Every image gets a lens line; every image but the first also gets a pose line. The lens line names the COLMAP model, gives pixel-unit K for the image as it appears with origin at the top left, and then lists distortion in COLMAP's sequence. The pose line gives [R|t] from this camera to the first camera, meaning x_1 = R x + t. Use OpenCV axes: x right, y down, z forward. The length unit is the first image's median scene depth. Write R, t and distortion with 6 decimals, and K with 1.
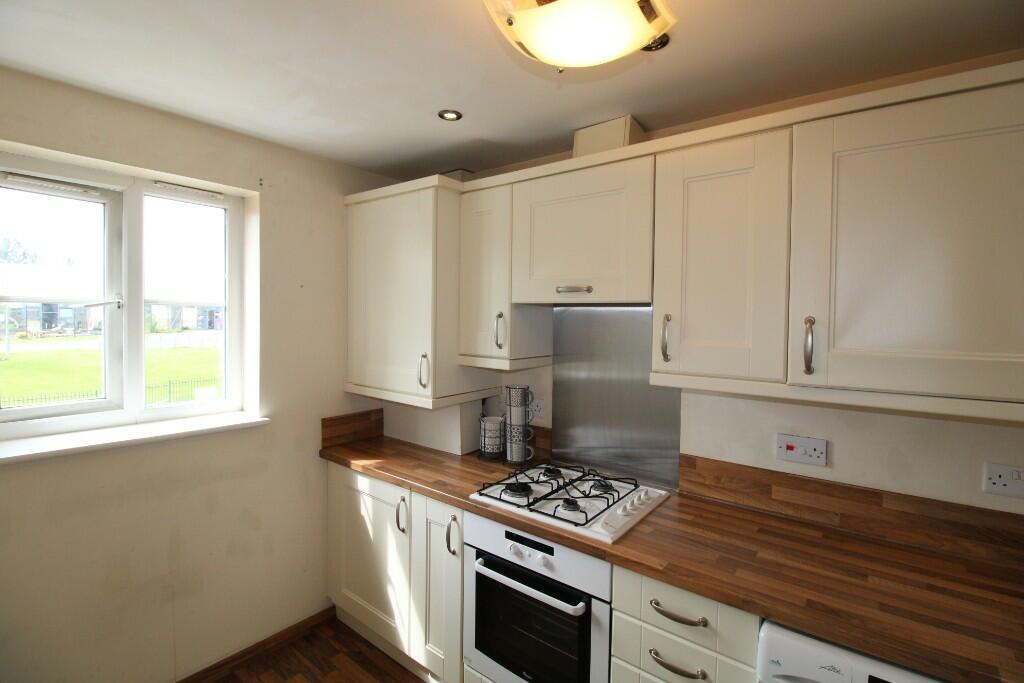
lens RADIAL K [[462.3, 0, 512.5], [0, 462.3, 328.8], [0, 0, 1]] dist [-0.023018, -0.000248]
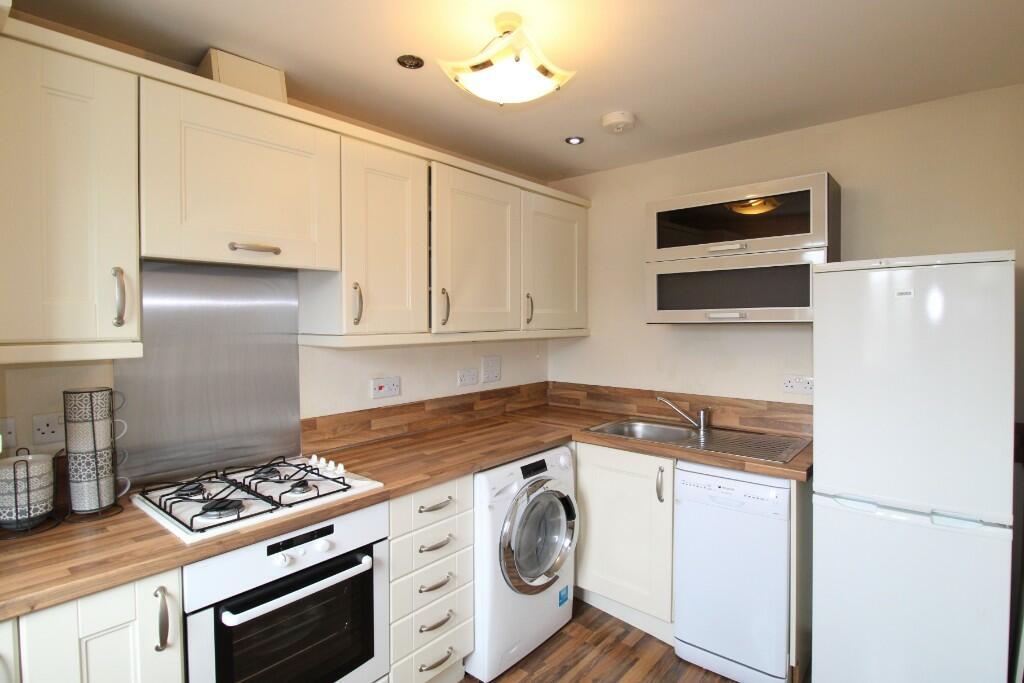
lens RADIAL K [[519.0, 0, 512.0], [0, 519.0, 341.5], [0, 0, 1]] dist [-0.053028, -0.000800]
pose [[0.026006, -0.054356, 0.998183, -0.881778], [0.022736, 0.998294, 0.053770, 0.050160], [-0.999403, 0.021297, 0.027197, 0.563976]]
